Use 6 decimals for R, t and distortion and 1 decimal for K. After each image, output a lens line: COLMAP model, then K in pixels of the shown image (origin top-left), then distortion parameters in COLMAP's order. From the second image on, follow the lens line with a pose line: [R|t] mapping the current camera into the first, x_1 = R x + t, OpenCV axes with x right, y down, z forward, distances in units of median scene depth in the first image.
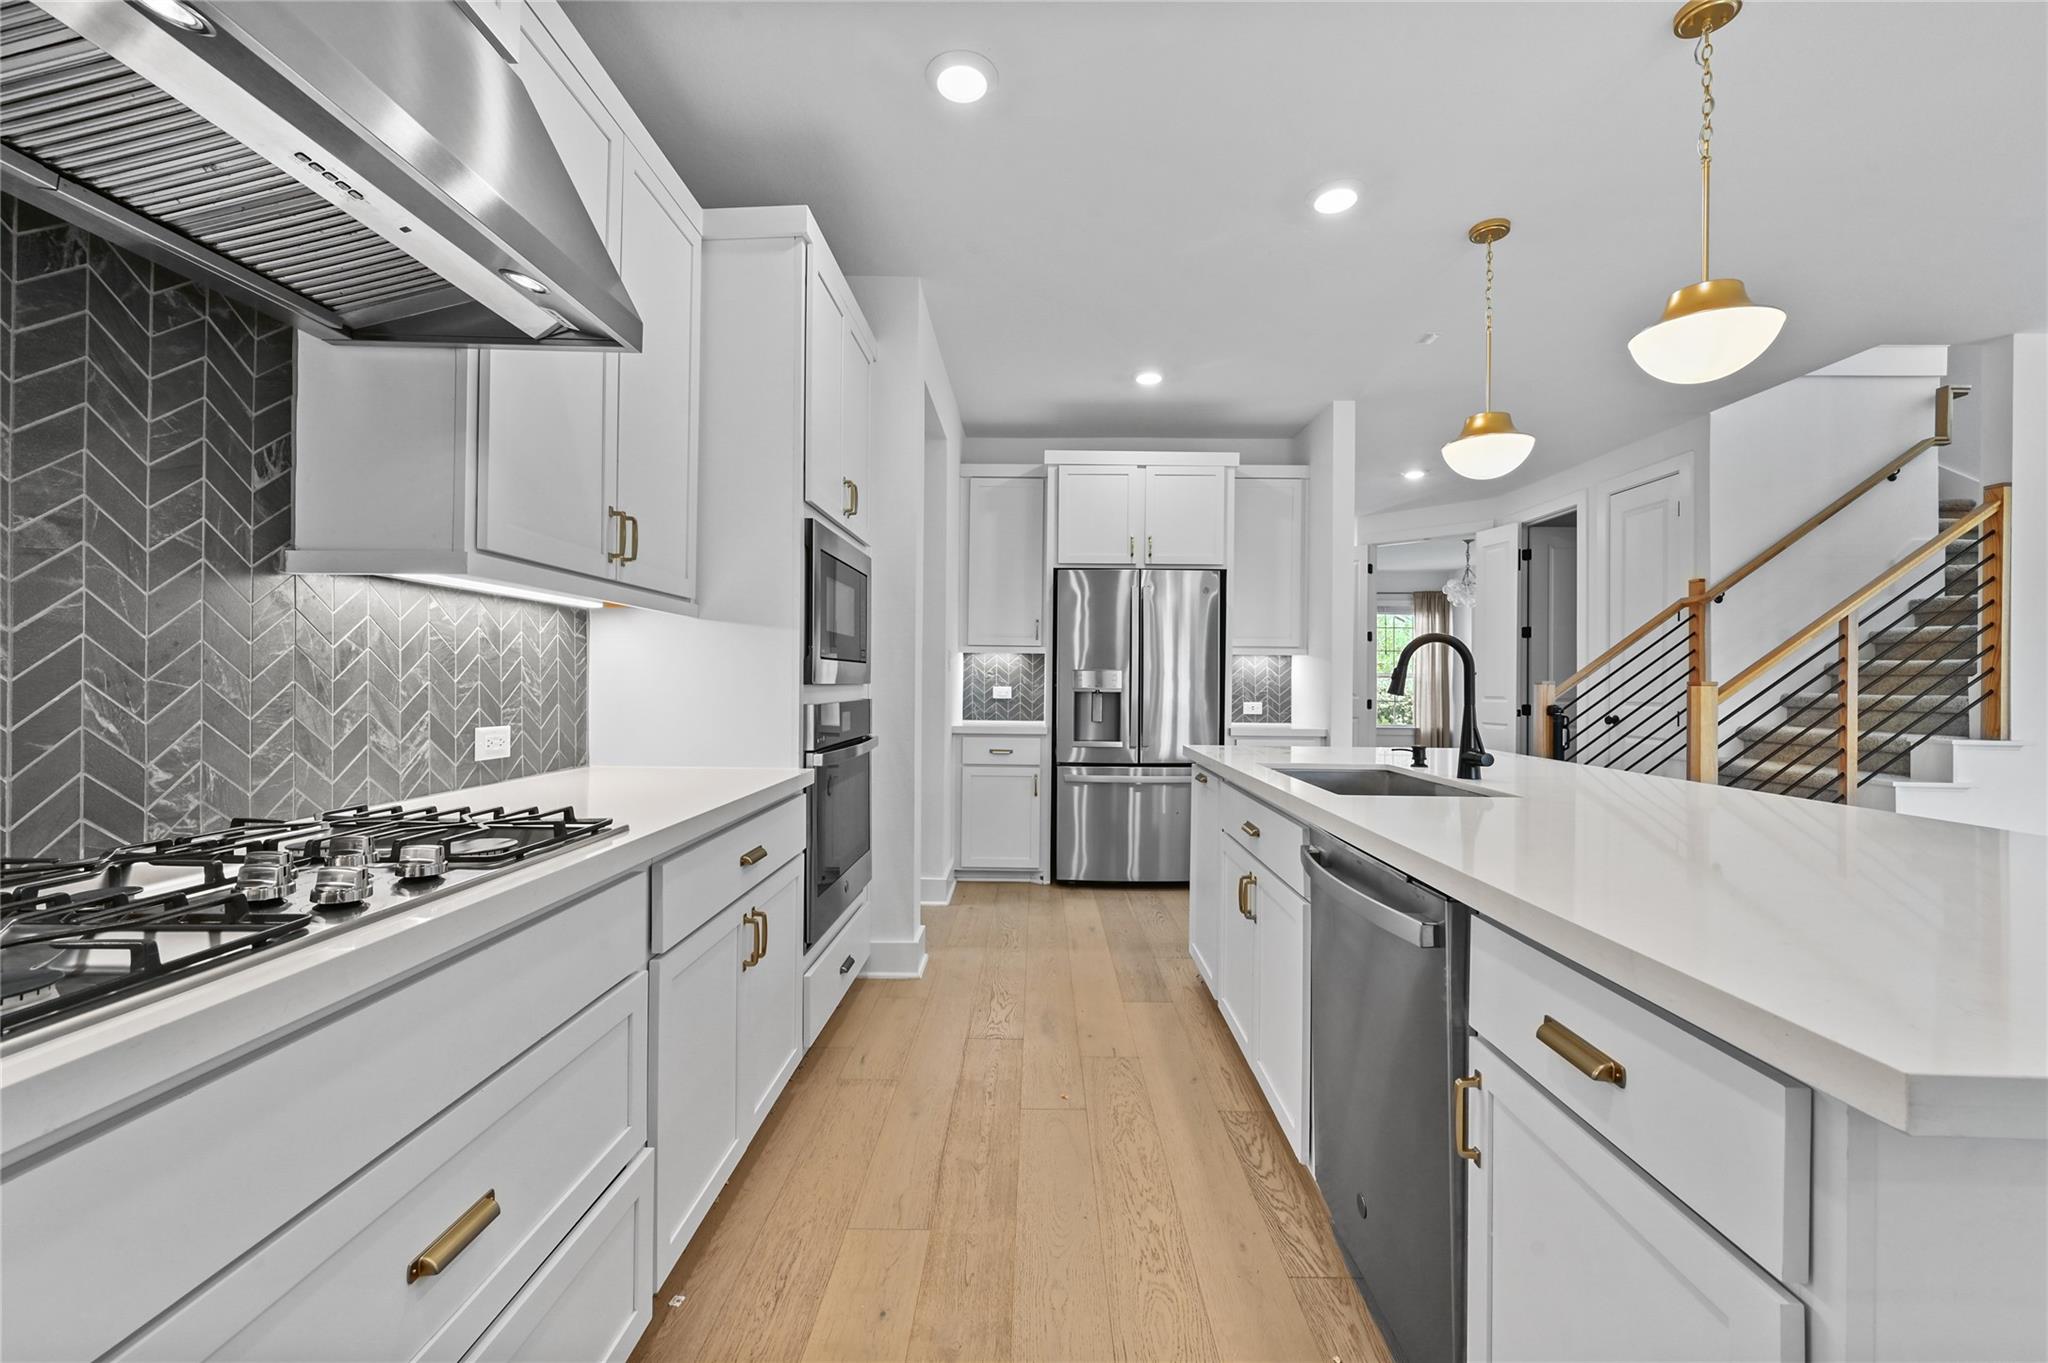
lens RADIAL K [[812.9, 0, 1023.8], [0, 812.9, 675.8], [0, 0, 1]] dist [0.002115, 0.000014]
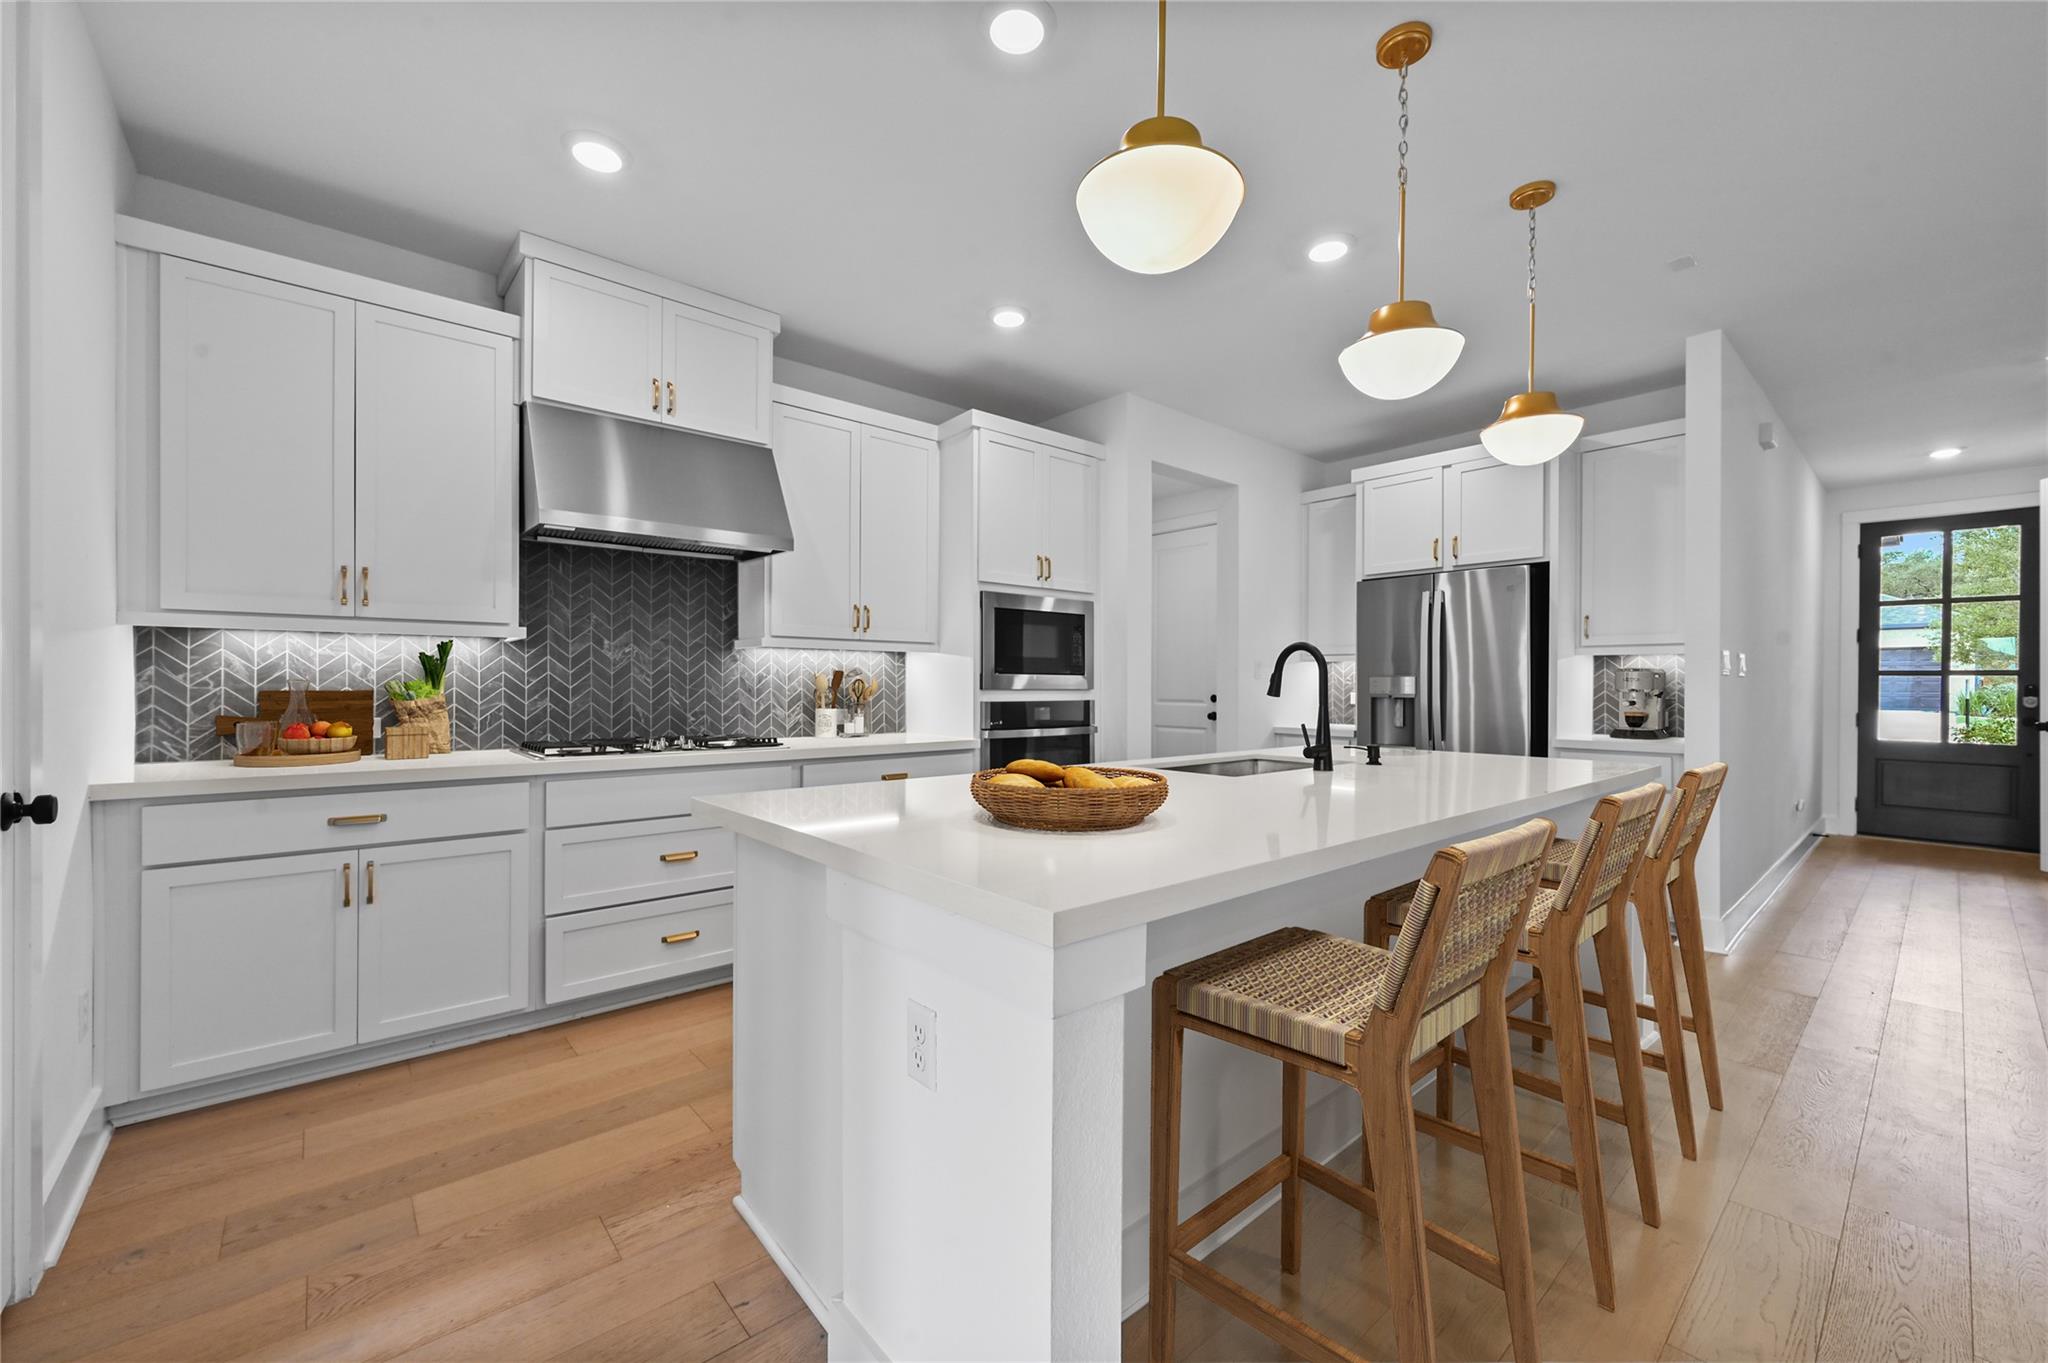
lens RADIAL K [[812.9, 0, 1025.7], [0, 812.9, 689.8], [0, 0, 1]] dist [0.002115, 0.000014]
pose [[0.666987, -0.003728, -0.745060, 1.544293], [0.008441, 0.999961, 0.002553, 0.011685], [0.745022, -0.007992, 0.666992, -0.085377]]
